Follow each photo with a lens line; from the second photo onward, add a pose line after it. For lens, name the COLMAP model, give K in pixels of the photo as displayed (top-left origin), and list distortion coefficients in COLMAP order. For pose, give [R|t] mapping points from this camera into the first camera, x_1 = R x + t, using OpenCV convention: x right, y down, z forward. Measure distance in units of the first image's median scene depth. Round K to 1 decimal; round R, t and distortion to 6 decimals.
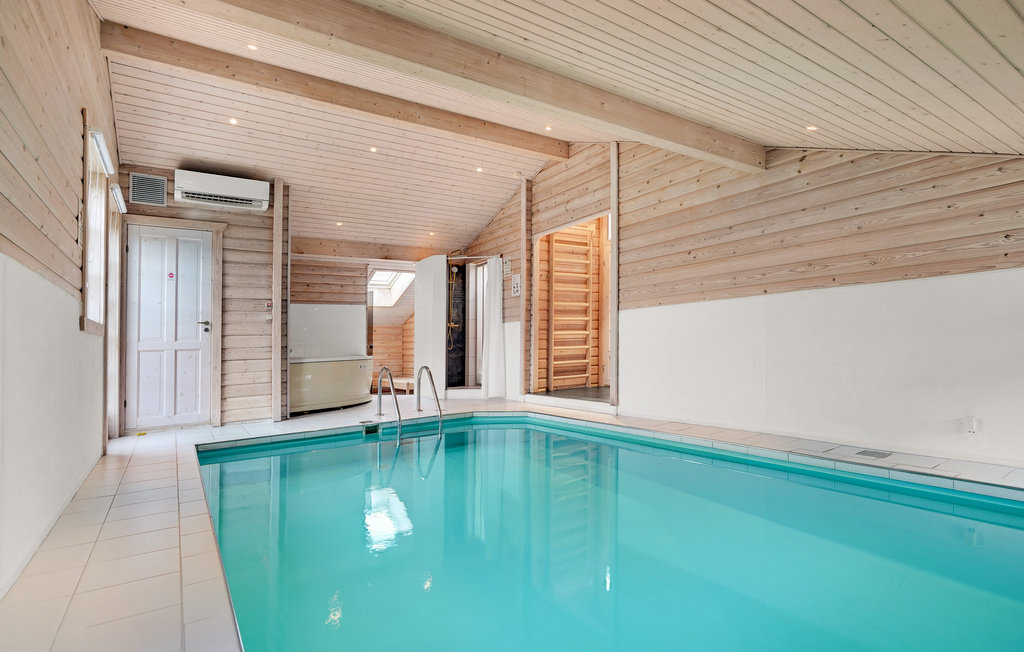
lens RADIAL K [[506.5, 0, 512.8], [0, 506.5, 341.3], [0, 0, 1]] dist [-0.001660, 0.000446]
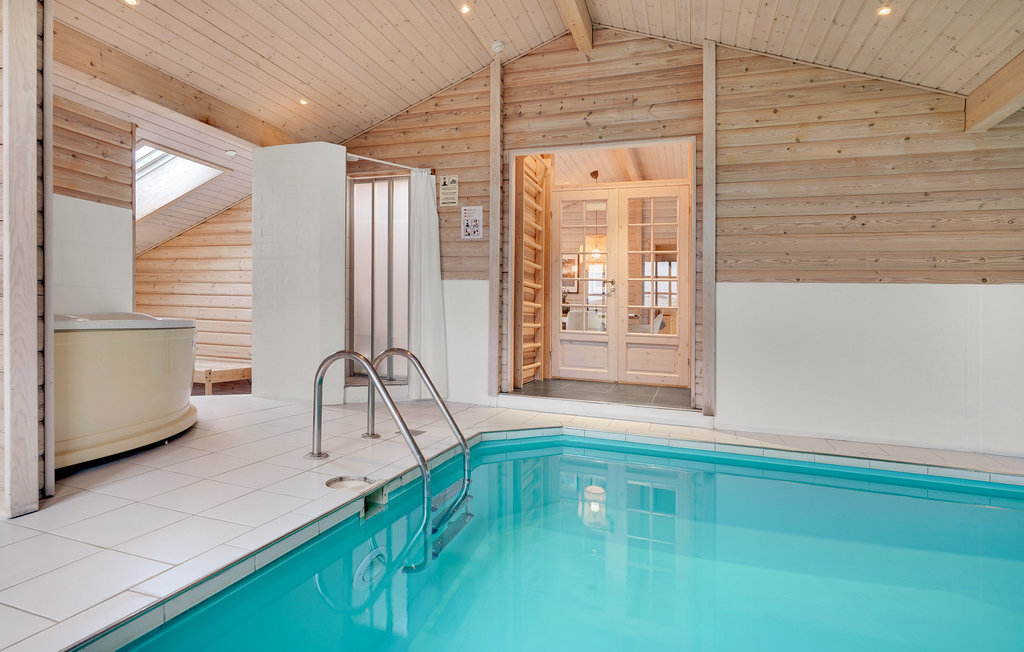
lens RADIAL K [[506.5, 0, 512.8], [0, 506.5, 341.3], [0, 0, 1]] dist [-0.001660, 0.000446]
pose [[0.790931, 0.037462, 0.610758, -0.373738], [-0.068576, 0.997263, 0.027637, 0.018556], [-0.608051, -0.063742, 0.791335, 0.505040]]
